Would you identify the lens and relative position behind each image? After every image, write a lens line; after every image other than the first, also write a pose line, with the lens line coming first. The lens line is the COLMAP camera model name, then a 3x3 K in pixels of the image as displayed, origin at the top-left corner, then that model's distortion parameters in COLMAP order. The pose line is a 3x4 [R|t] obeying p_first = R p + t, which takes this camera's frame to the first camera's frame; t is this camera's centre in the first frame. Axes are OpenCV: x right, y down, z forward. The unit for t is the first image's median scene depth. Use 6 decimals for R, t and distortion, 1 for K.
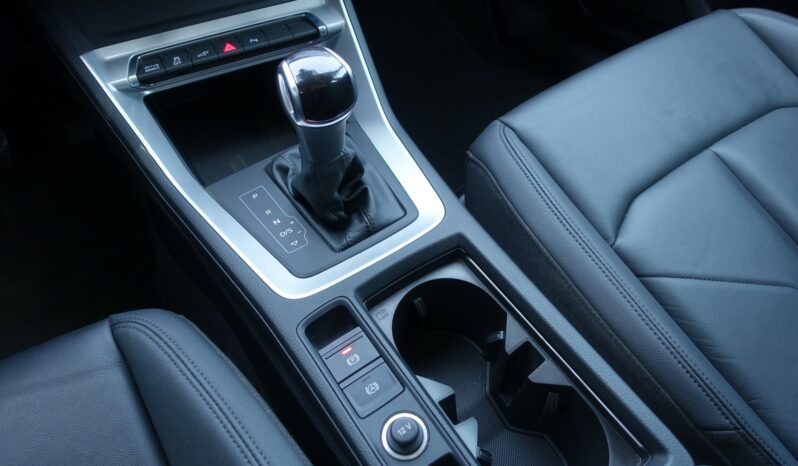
lens RADIAL K [[546.6, 0, 398.8], [0, 546.6, 231.5], [0, 0, 1]] dist [-0.006692, -0.009053]
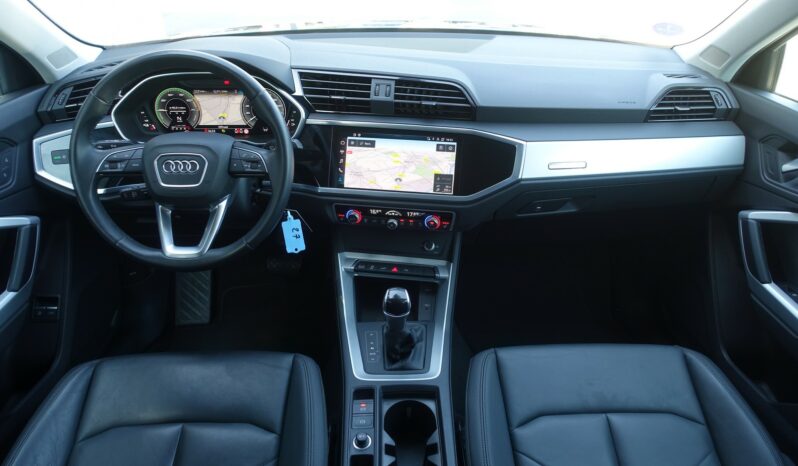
lens RADIAL K [[546.6, 0, 403.6], [0, 546.6, 227.5], [0, 0, 1]] dist [-0.006692, -0.009053]
pose [[0.843018, 0.303477, -0.444098, 0.746055], [-0.432171, 0.873700, -0.223329, -0.005160], [0.320233, 0.380197, 0.867699, -1.120981]]
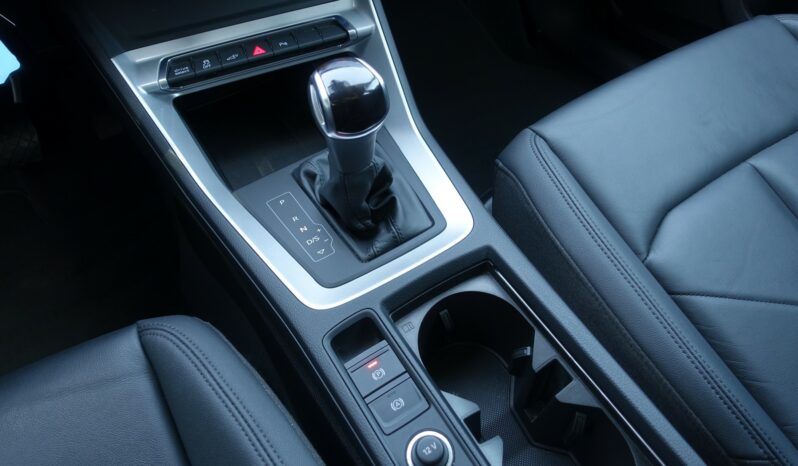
lens RADIAL K [[546.6, 0, 400.2], [0, 546.6, 232.2], [0, 0, 1]] dist [-0.006692, -0.009053]
pose [[0.999207, 0.023859, -0.031867, -0.015742], [-0.023355, 0.999598, 0.016091, -0.032930], [0.032238, -0.015334, 0.999363, 0.011505]]
